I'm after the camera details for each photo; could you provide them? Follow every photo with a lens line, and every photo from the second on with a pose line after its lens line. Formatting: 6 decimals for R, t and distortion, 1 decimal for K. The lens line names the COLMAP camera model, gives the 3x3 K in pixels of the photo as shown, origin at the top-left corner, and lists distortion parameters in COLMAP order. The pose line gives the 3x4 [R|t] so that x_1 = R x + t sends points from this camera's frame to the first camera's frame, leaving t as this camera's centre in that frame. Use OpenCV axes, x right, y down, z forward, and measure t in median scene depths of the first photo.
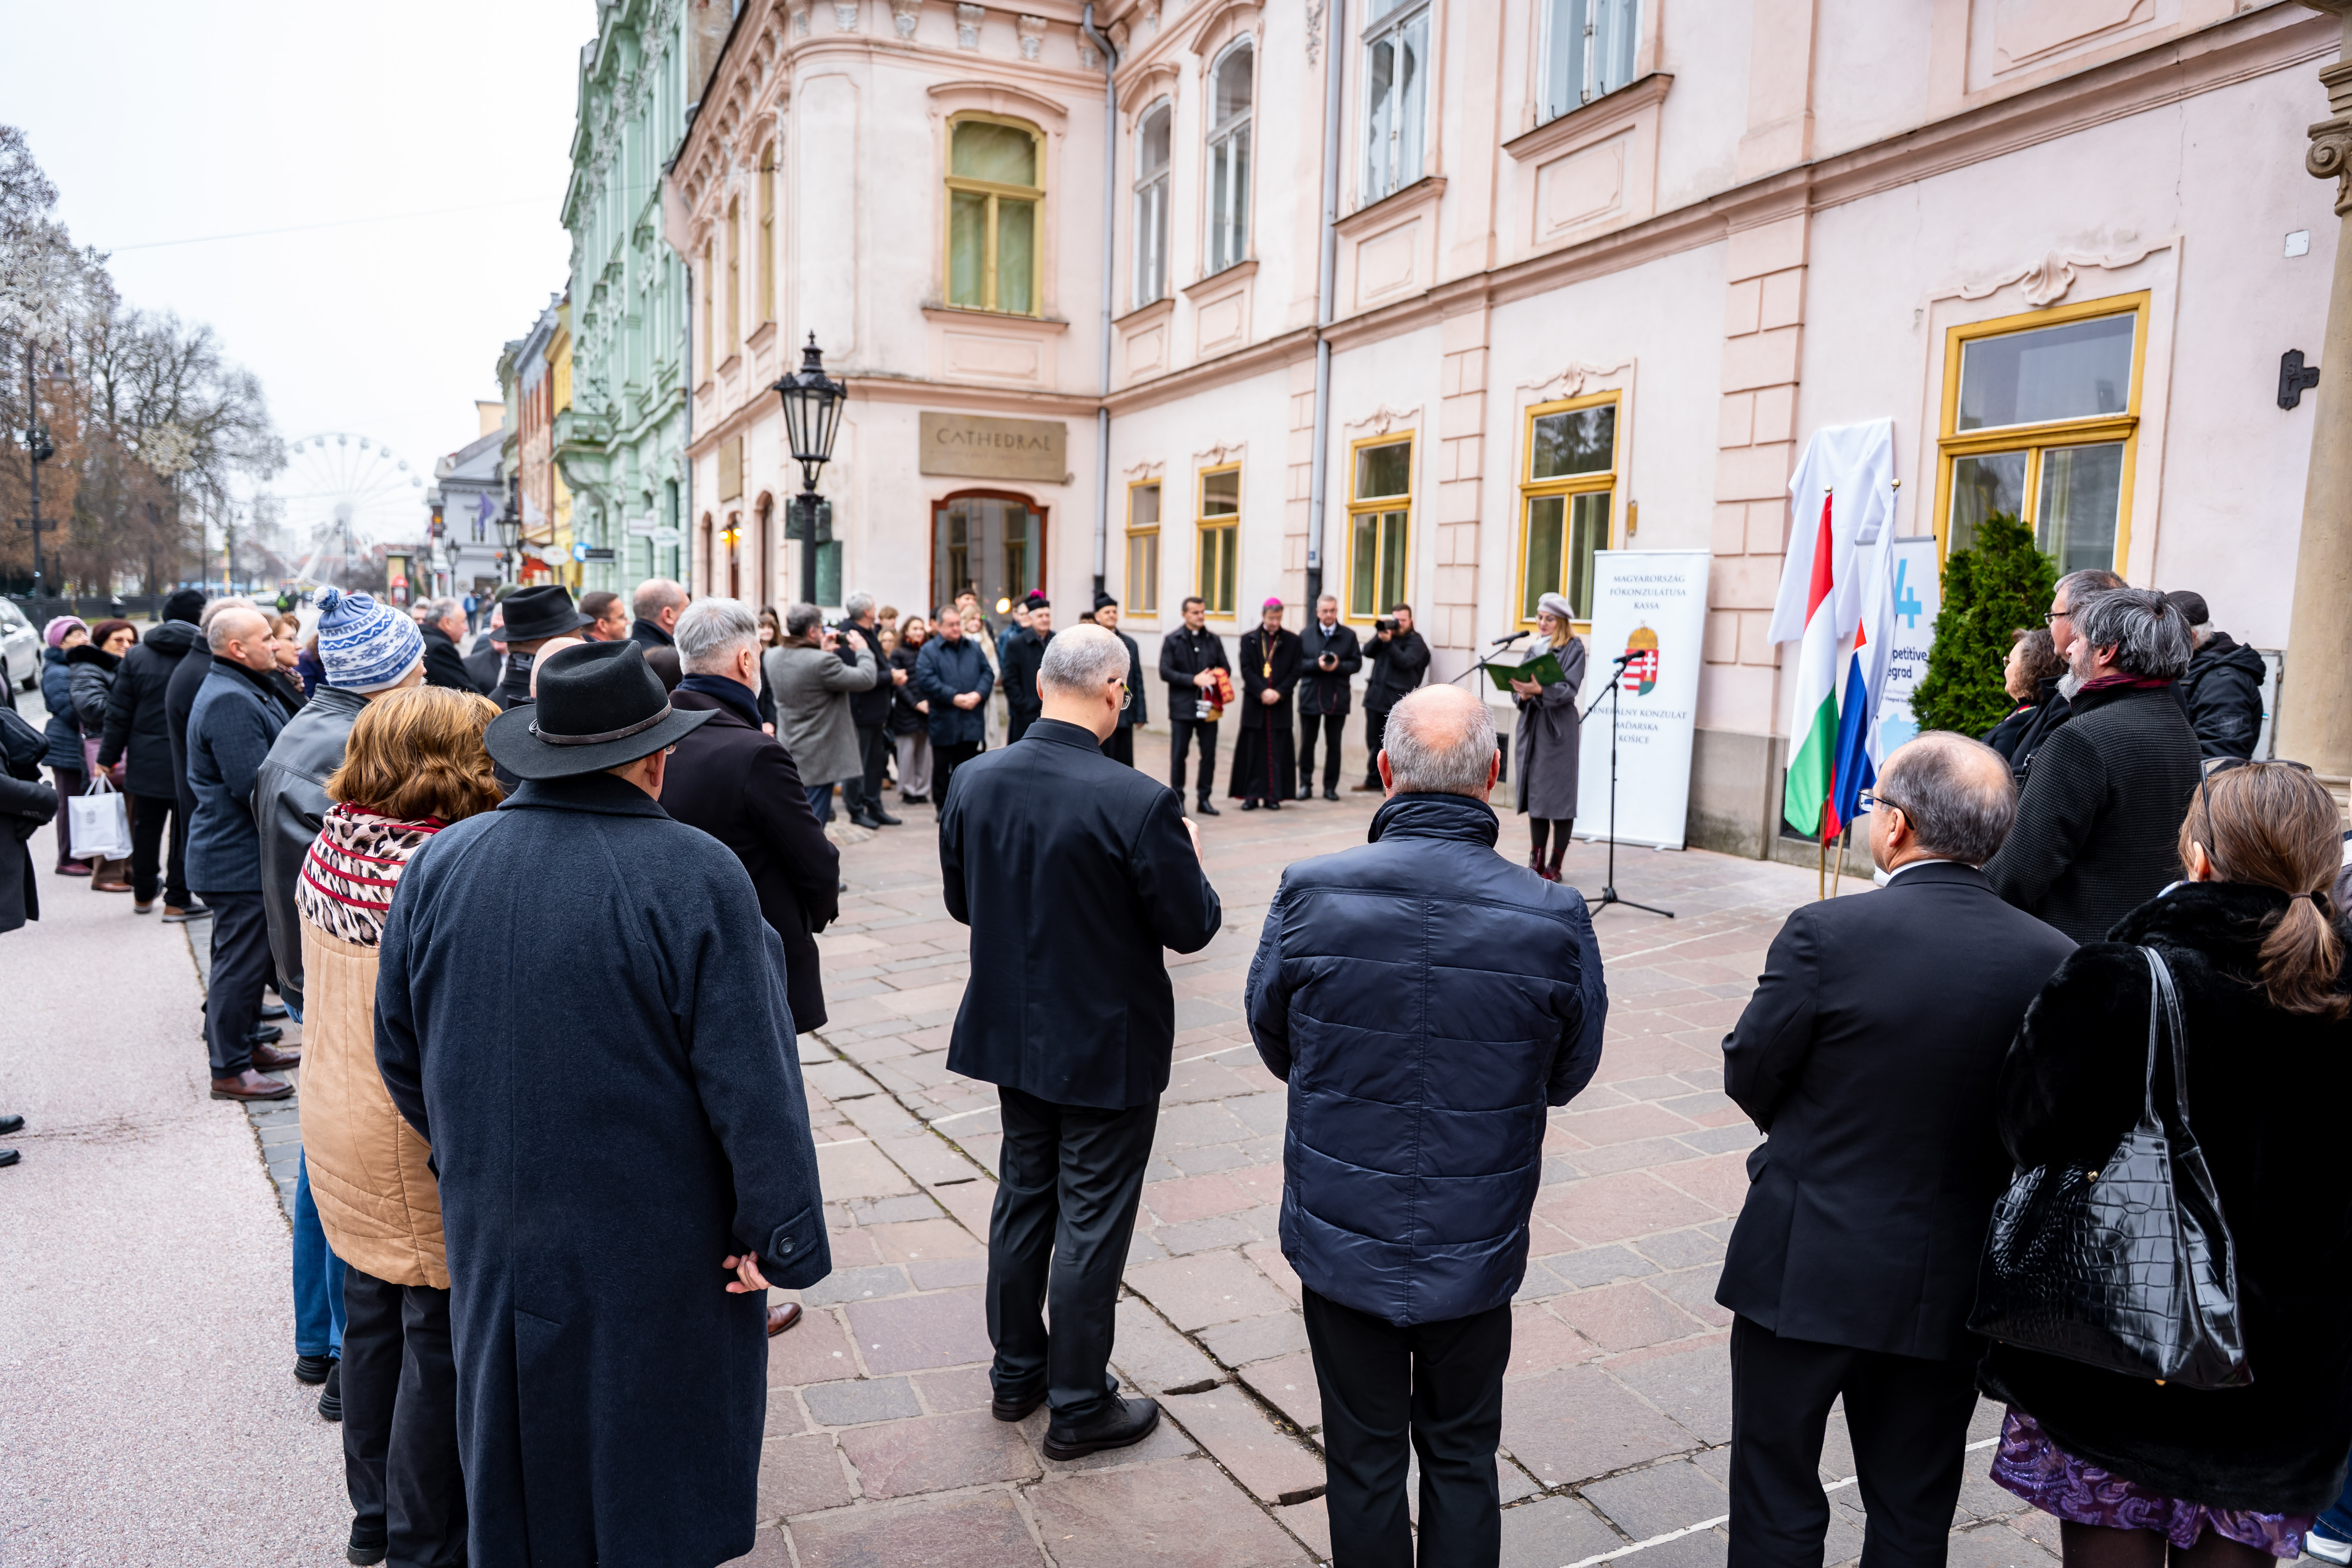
lens RADIAL K [[1572.3, 0, 1163.3], [0, 1572.3, 766.4], [0, 0, 1]] dist [0.008035, -0.018490]
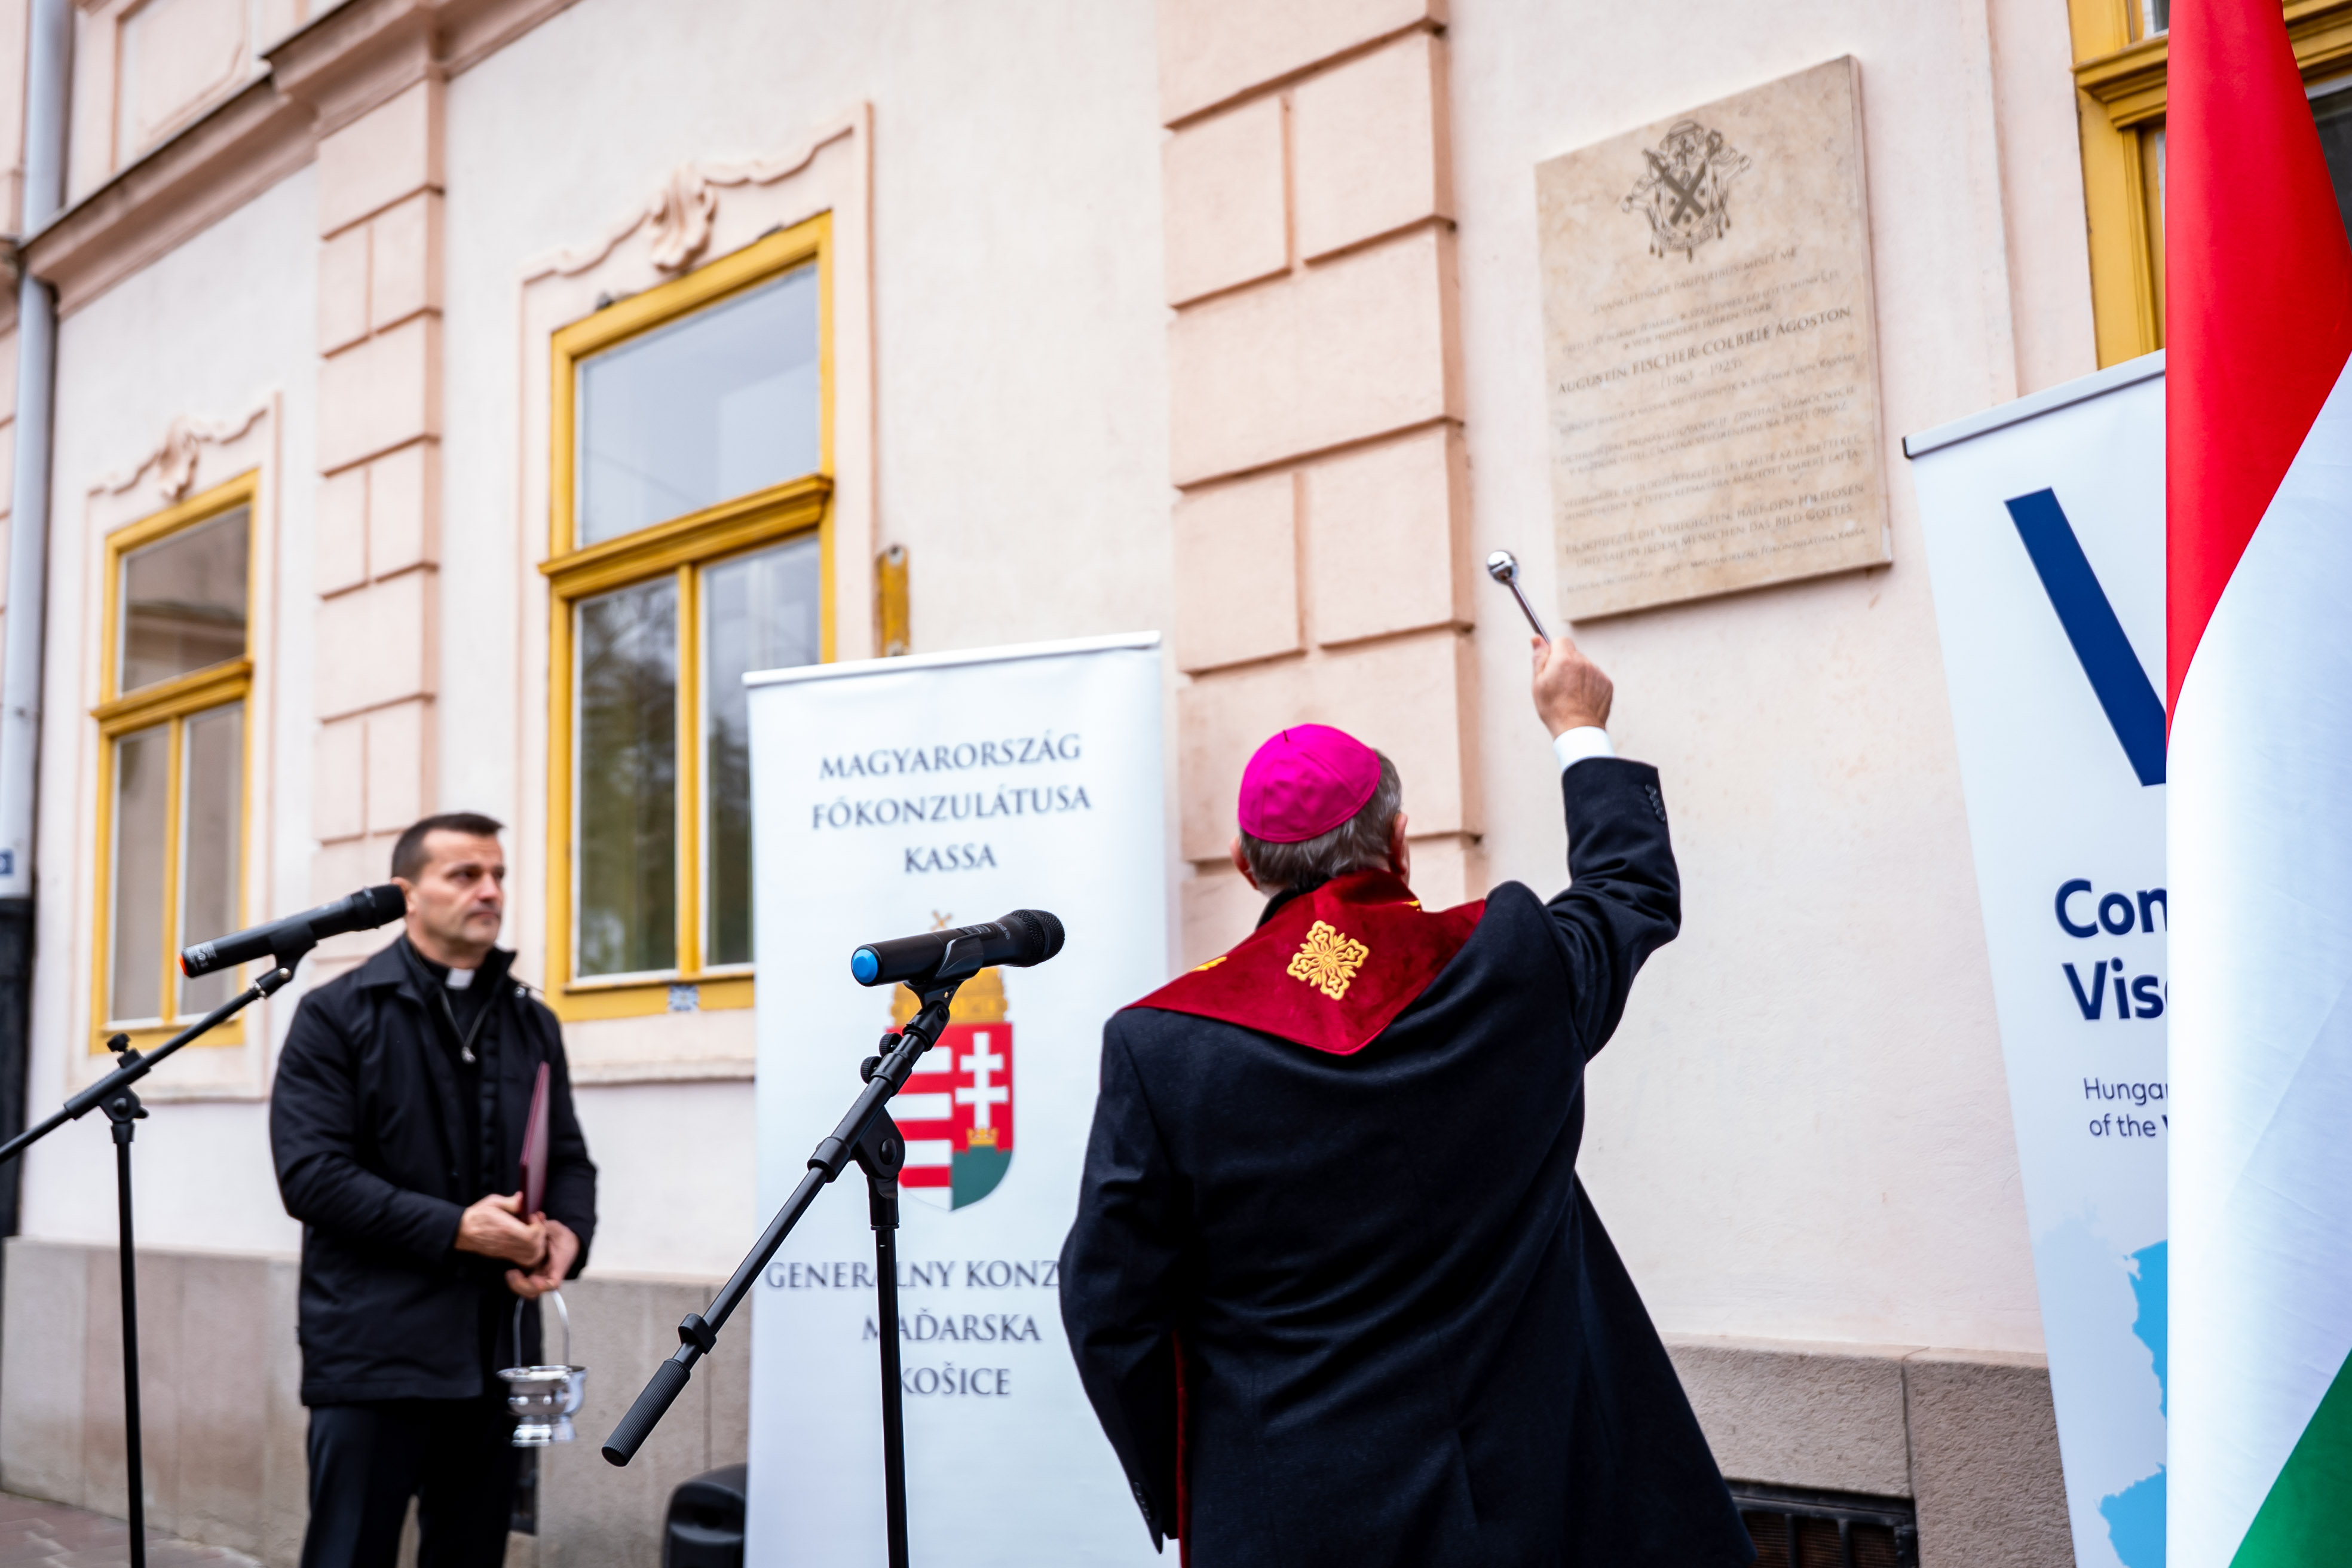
lens RADIAL K [[2418.2, 0, 1192.5], [0, 2418.2, 778.6], [0, 0, 1]] dist [0.002480, 0.000000]
pose [[0.914948, -0.003931, 0.403553, 0.152765], [0.093233, 0.974962, -0.201885, -0.025867], [-0.392656, 0.222339, 0.892405, 0.533612]]
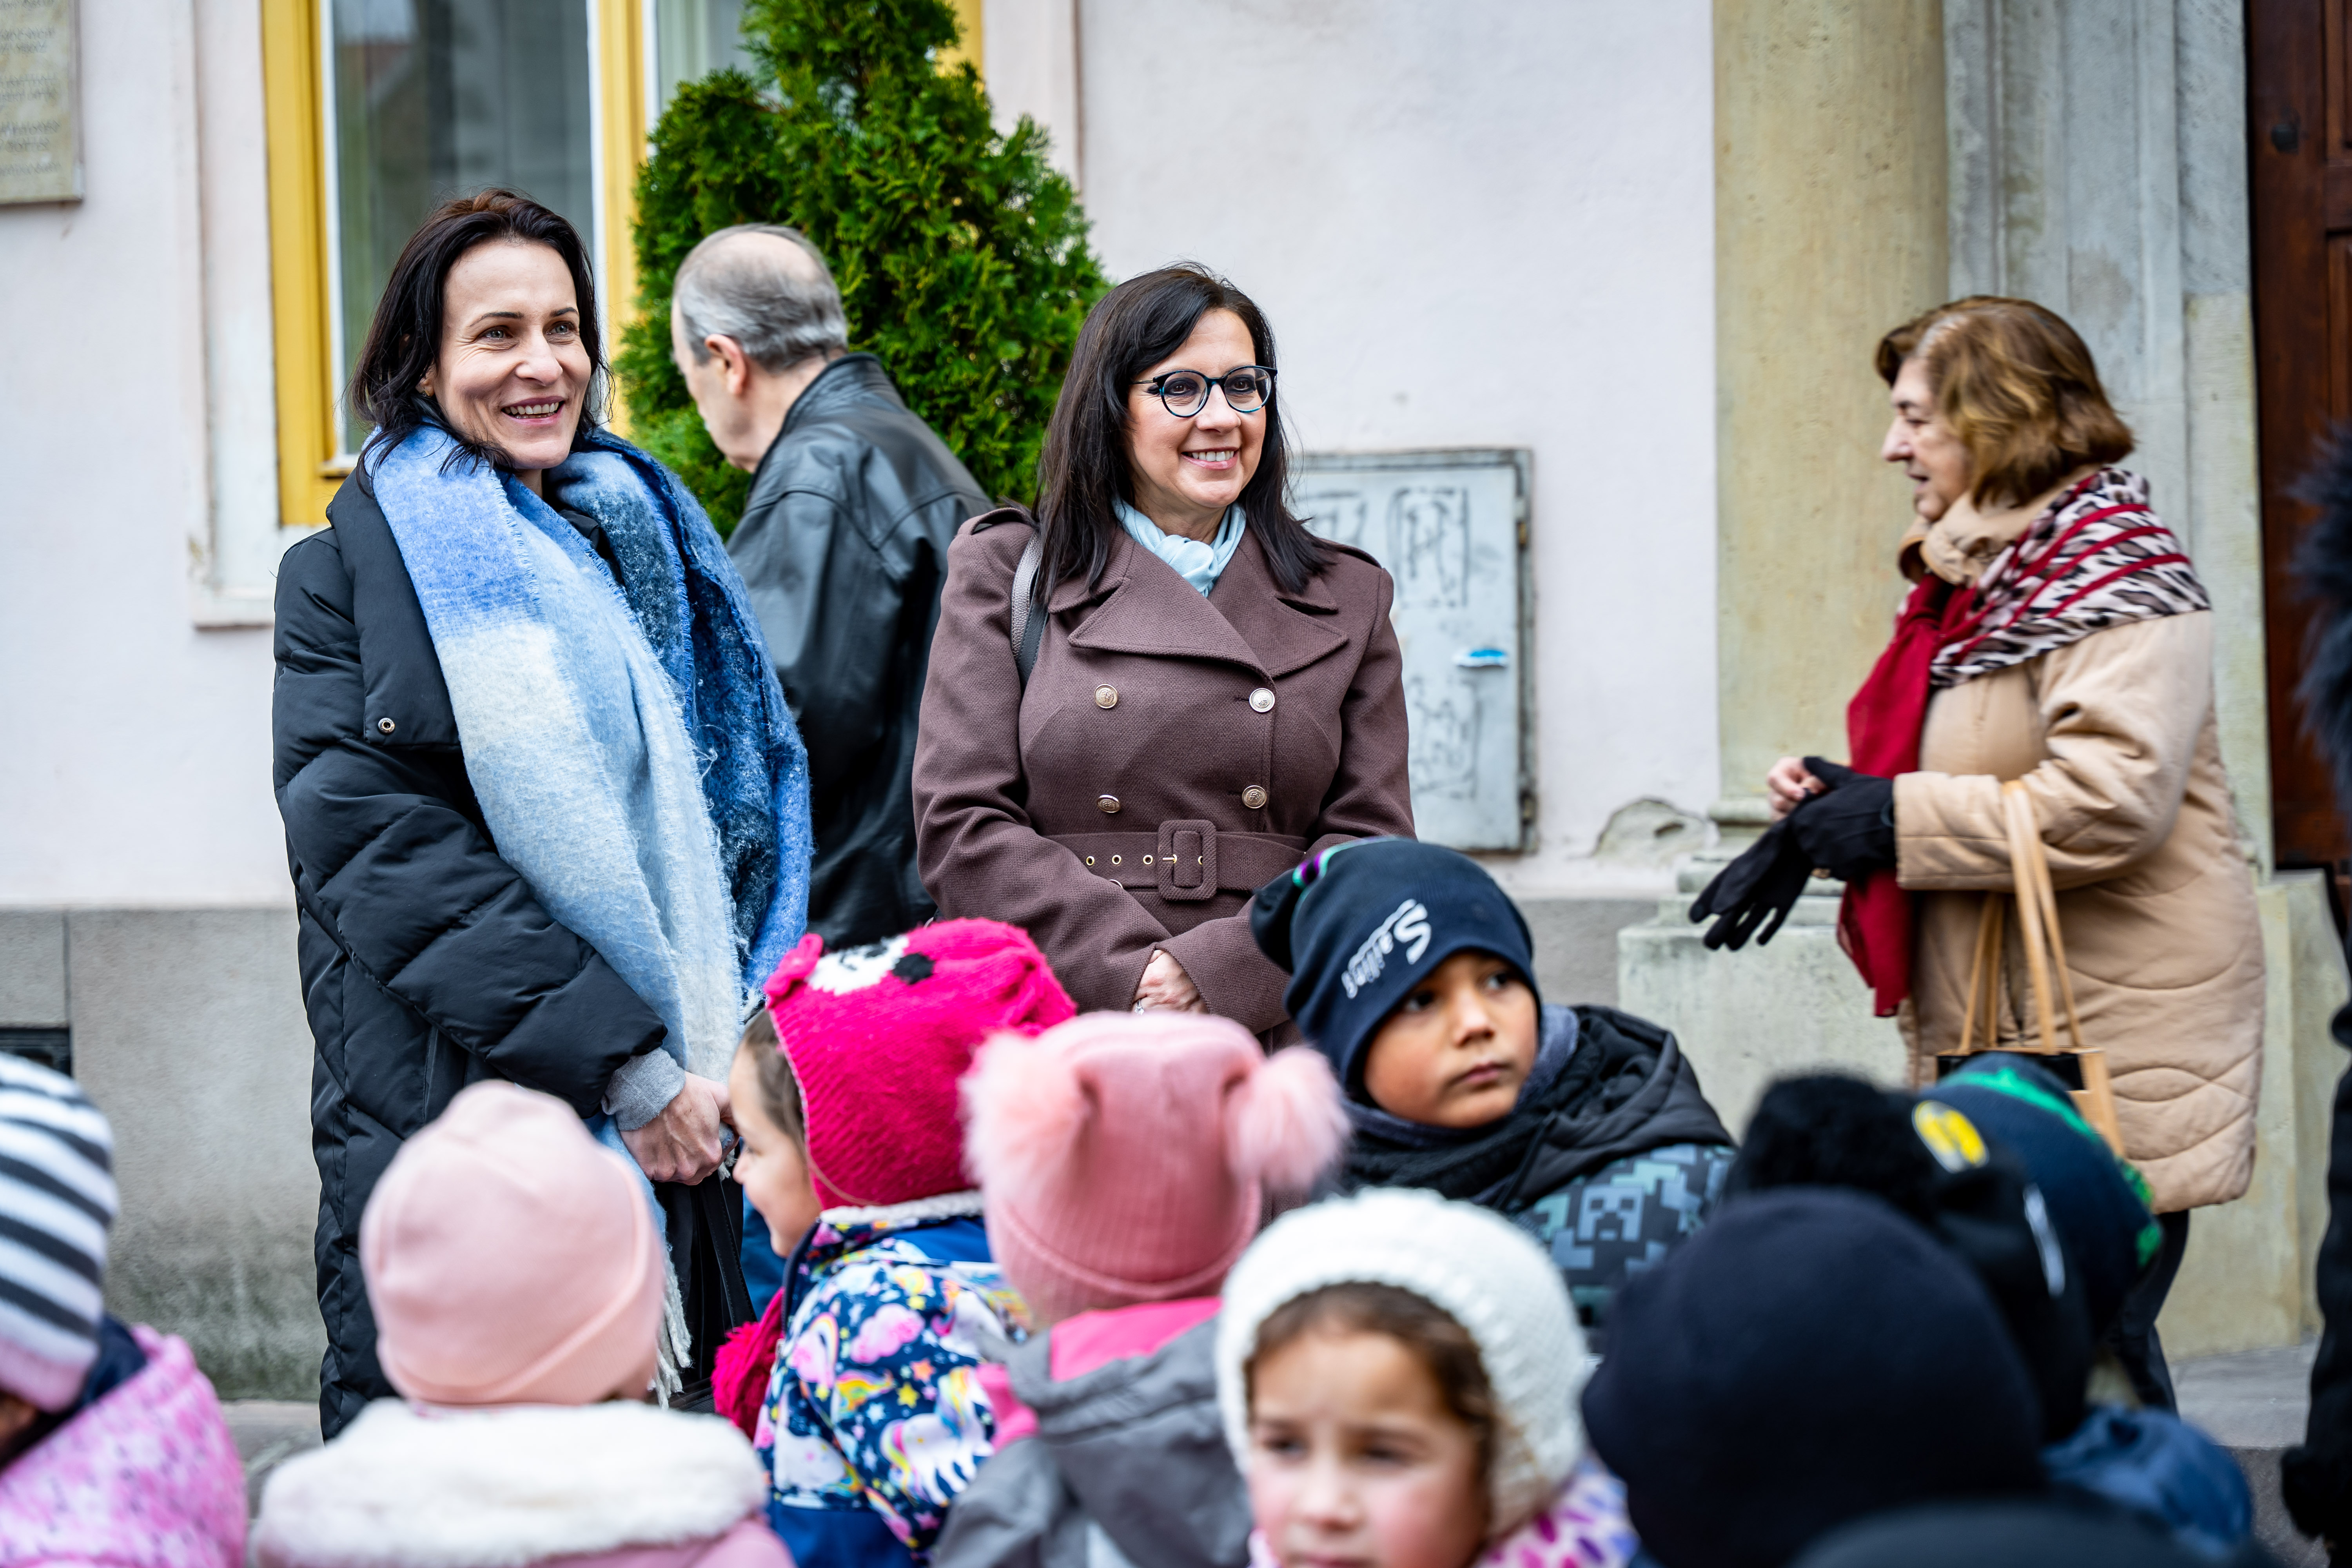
lens RADIAL K [[4269.3, 0, 1169.2], [0, 4269.3, 796.7], [0, 0, 1]] dist [0.056214, 0.000000]
pose [[0.634400, -0.063927, 0.770357, -0.000176], [0.114289, 0.993379, -0.011685, -0.001159], [-0.764510, 0.095456, 0.637505, 0.295753]]
